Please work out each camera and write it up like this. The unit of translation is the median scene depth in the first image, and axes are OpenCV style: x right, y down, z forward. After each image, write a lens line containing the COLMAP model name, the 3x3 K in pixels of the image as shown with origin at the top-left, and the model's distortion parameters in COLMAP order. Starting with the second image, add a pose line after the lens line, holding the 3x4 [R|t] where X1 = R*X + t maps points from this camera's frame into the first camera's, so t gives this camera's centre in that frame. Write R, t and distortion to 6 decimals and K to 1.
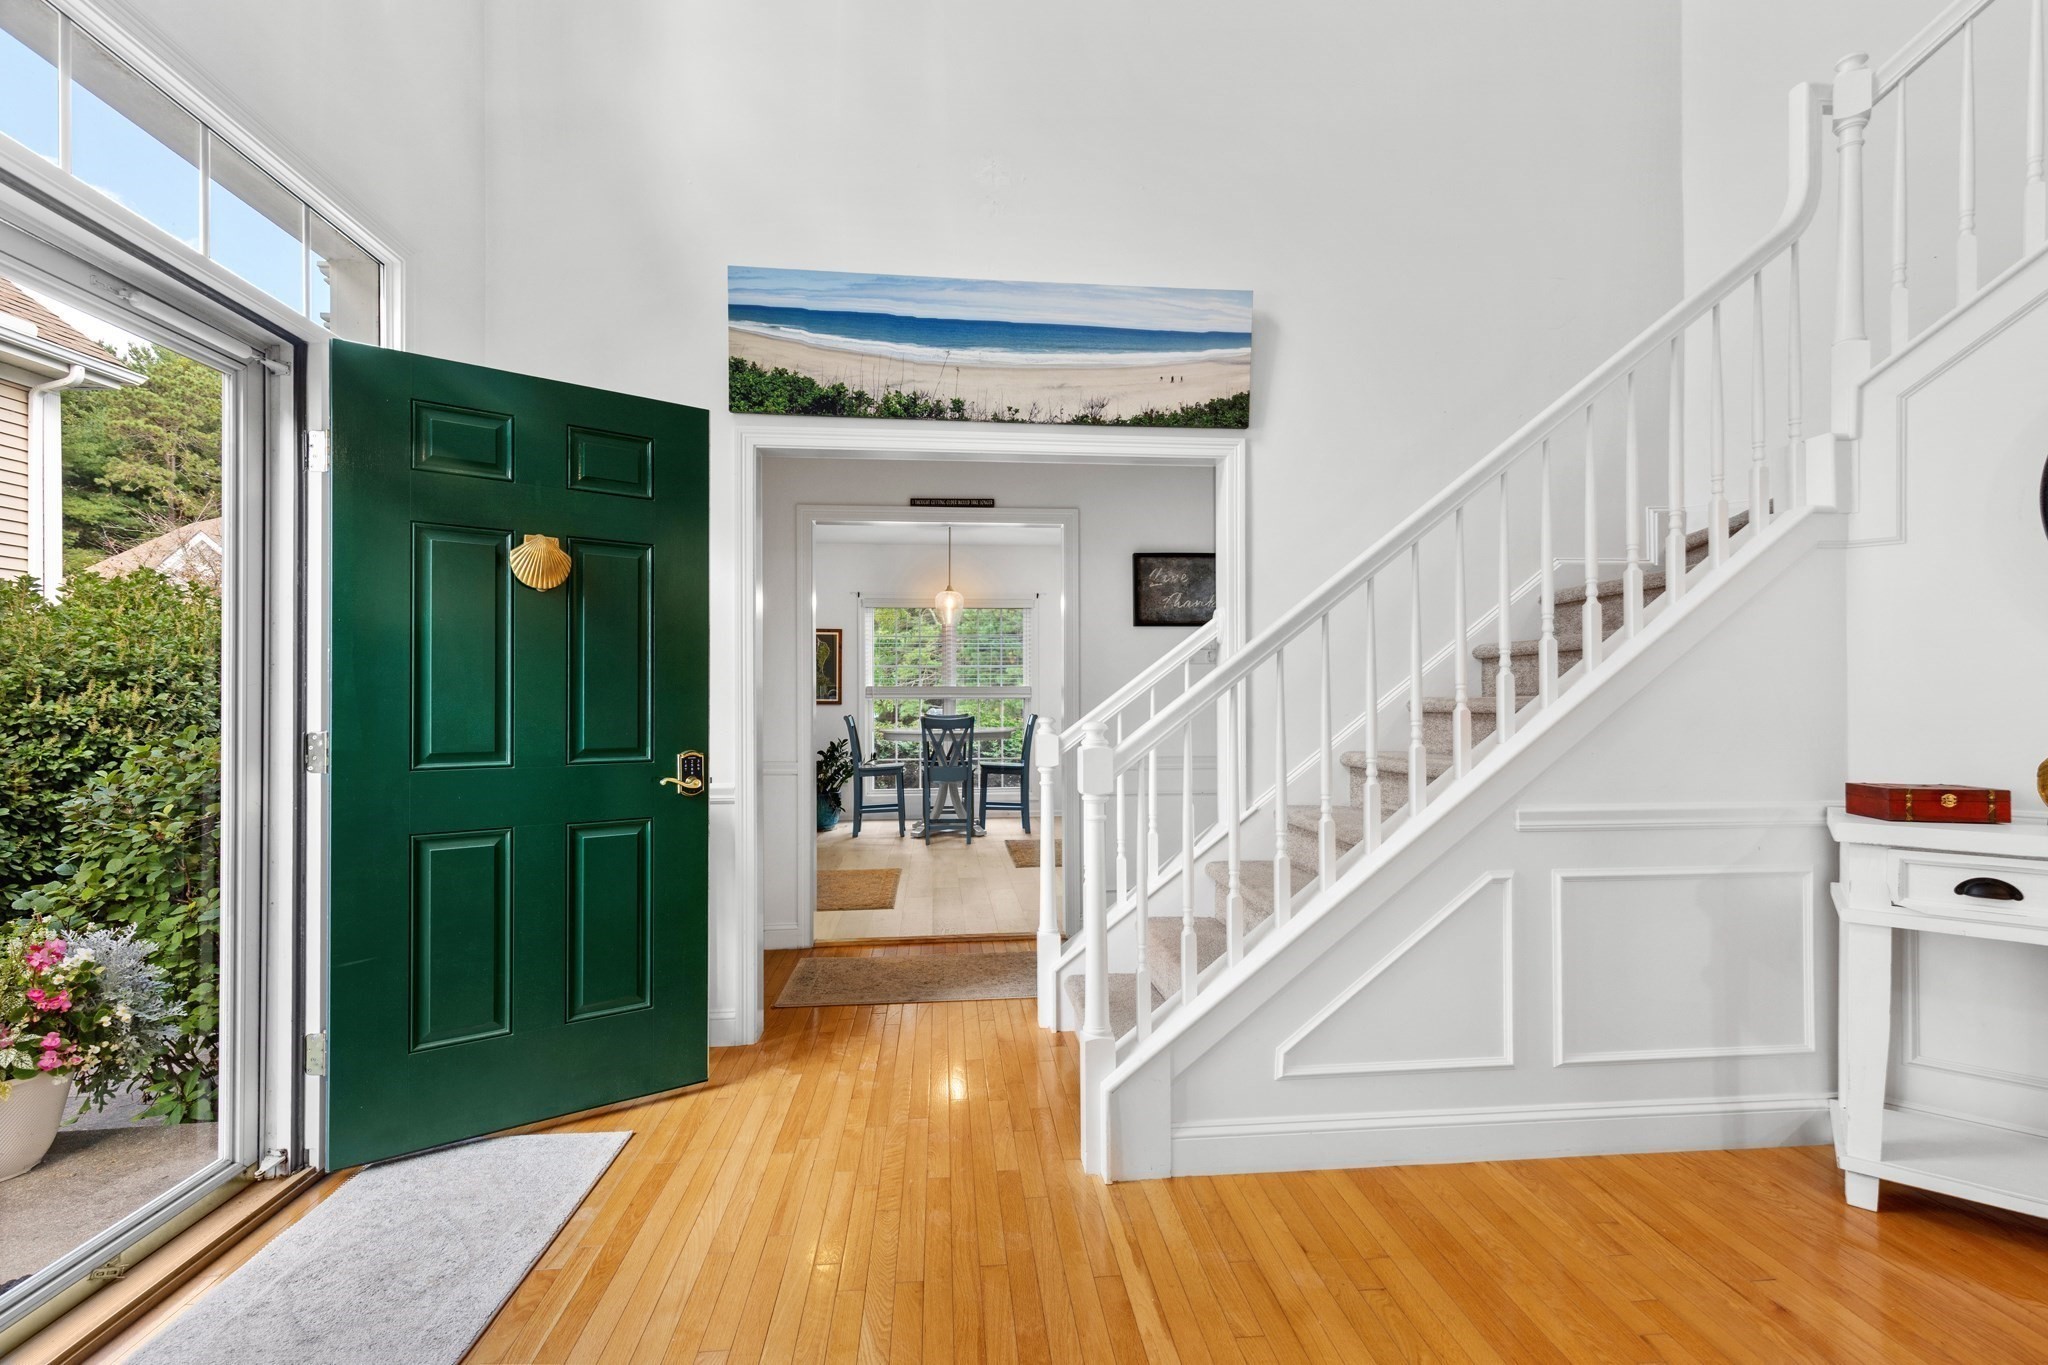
lens RADIAL K [[915.8, 0, 1032.7], [0, 915.8, 706.9], [0, 0, 1]] dist [0.001506, 0.000551]
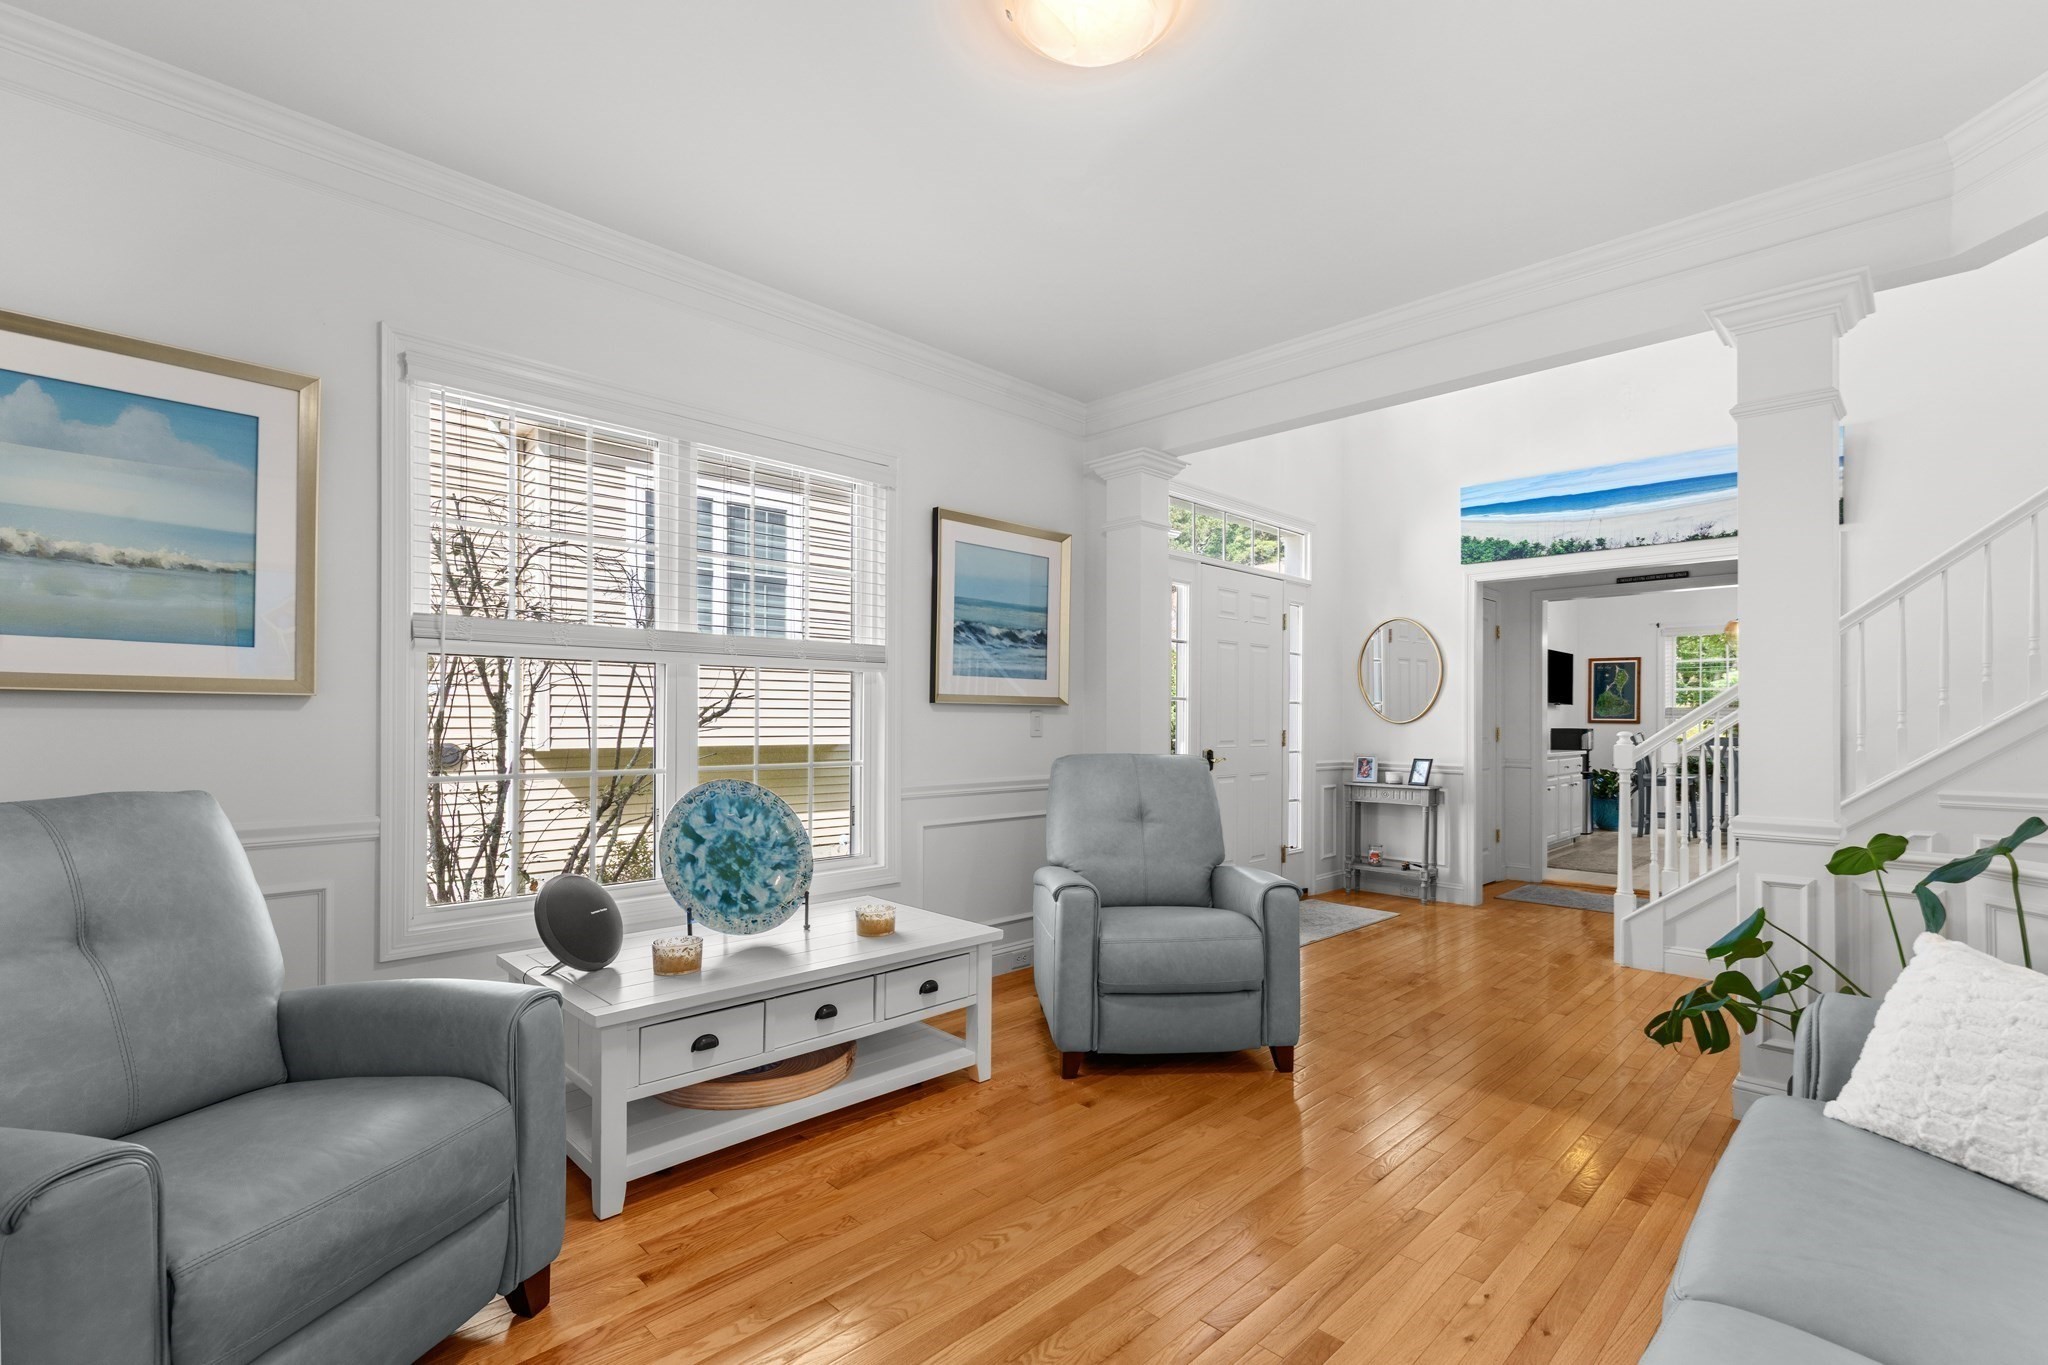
lens RADIAL K [[915.8, 0, 1032.7], [0, 915.8, 706.9], [0, 0, 1]] dist [0.001506, 0.000551]
pose [[0.633415, -0.002729, -0.773807, 0.554808], [-0.013329, 0.999807, -0.014437, 0.007832], [0.773697, 0.019459, 0.633257, -0.849081]]
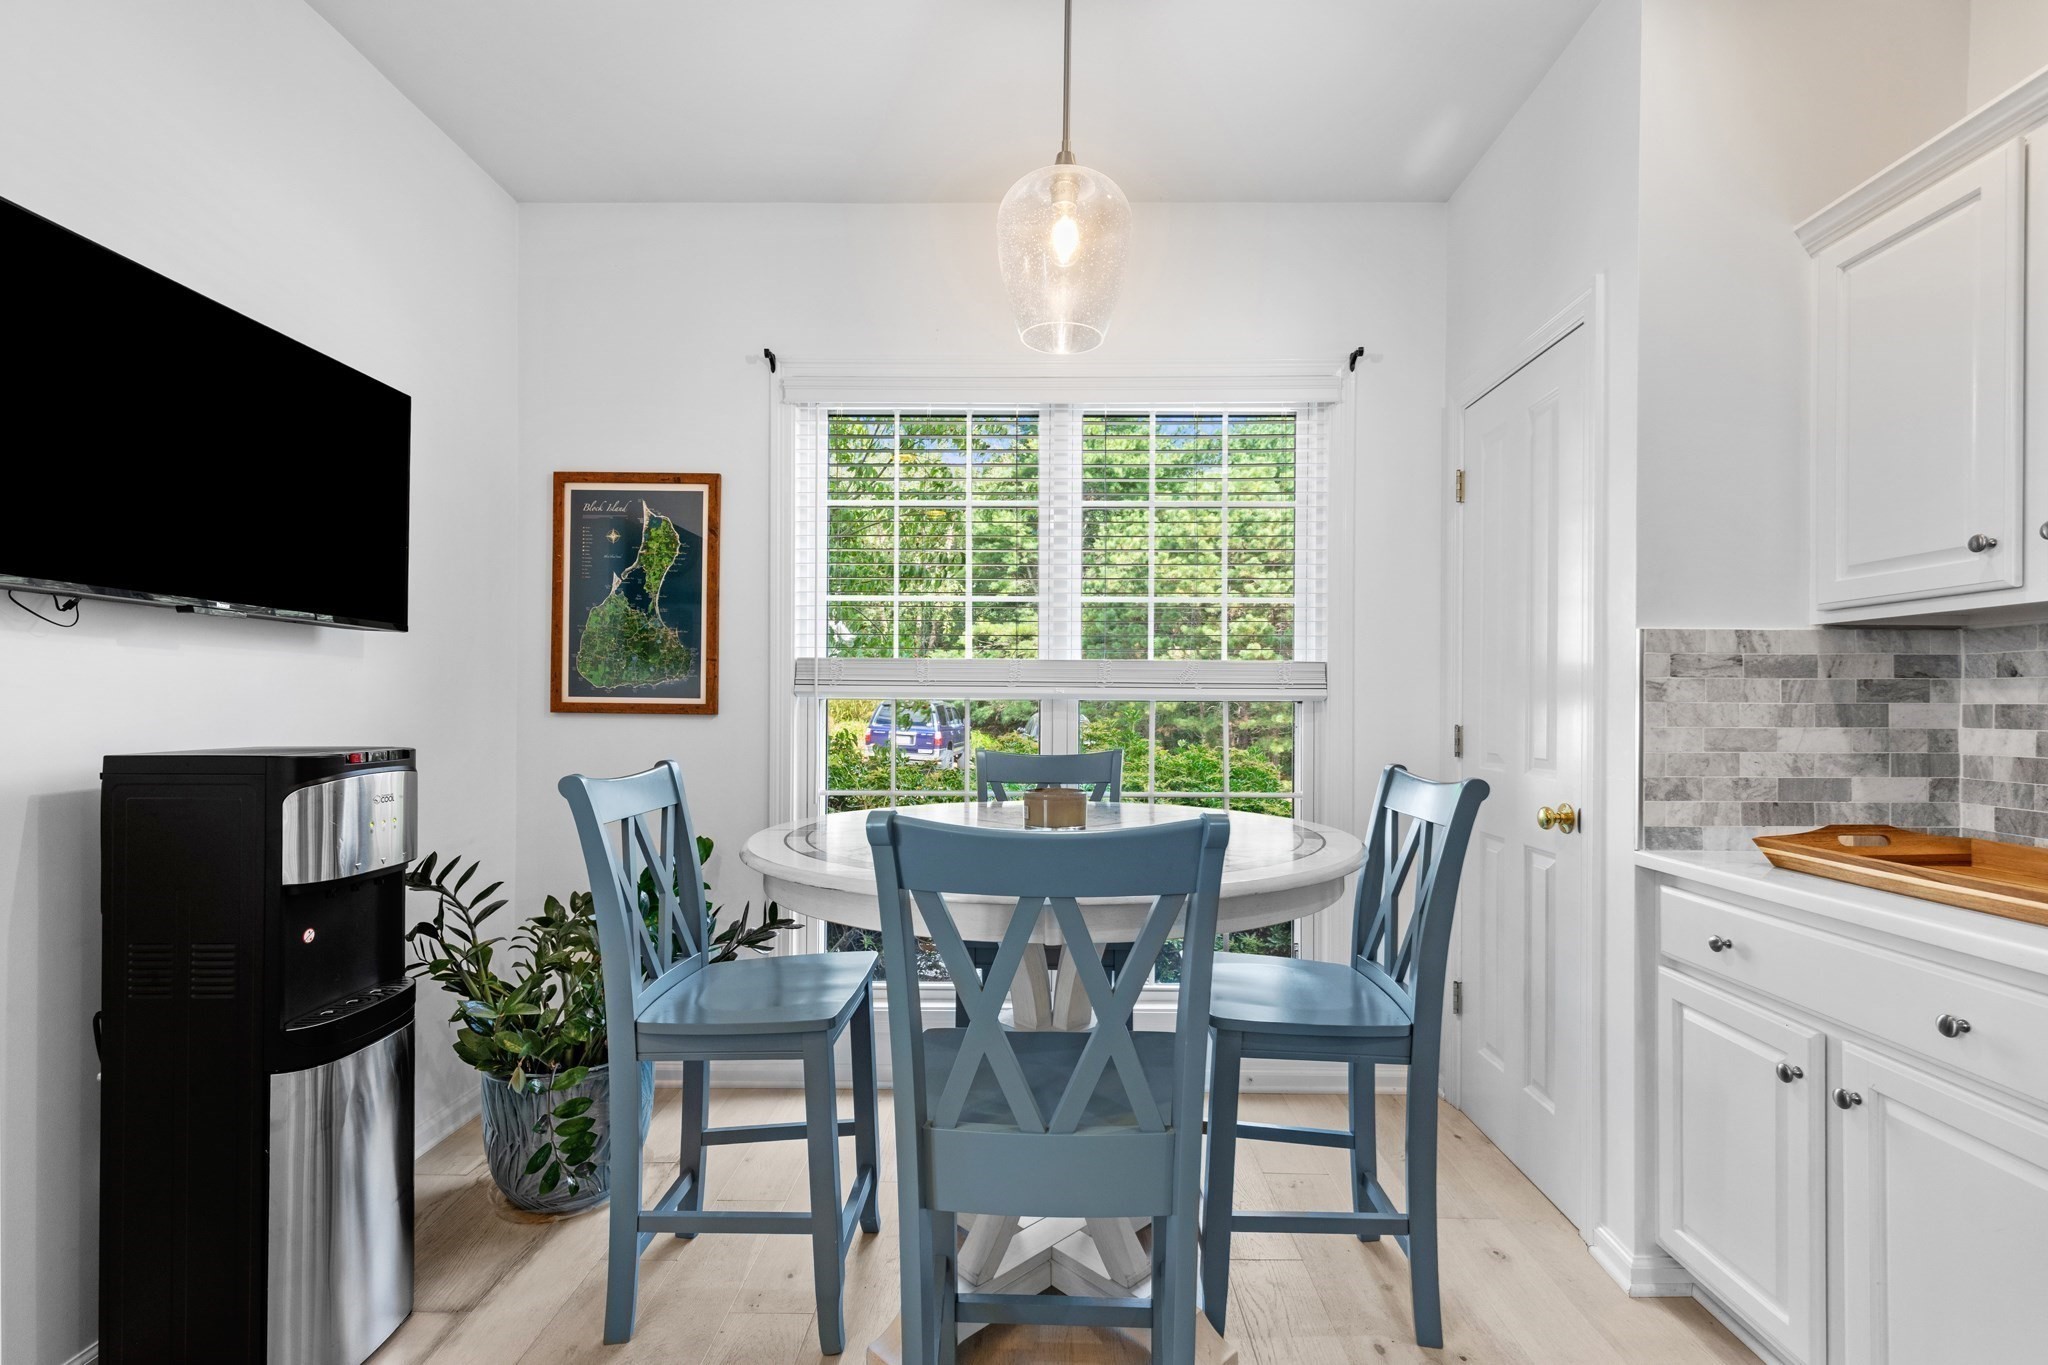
lens RADIAL K [[915.8, 0, 1032.7], [0, 915.8, 706.9], [0, 0, 1]] dist [0.001506, 0.000551]
pose [[0.993617, 0.010084, -0.112359, -0.192280], [-0.010665, 0.999933, -0.004574, -0.014598], [0.112305, 0.005743, 0.993657, 2.049137]]
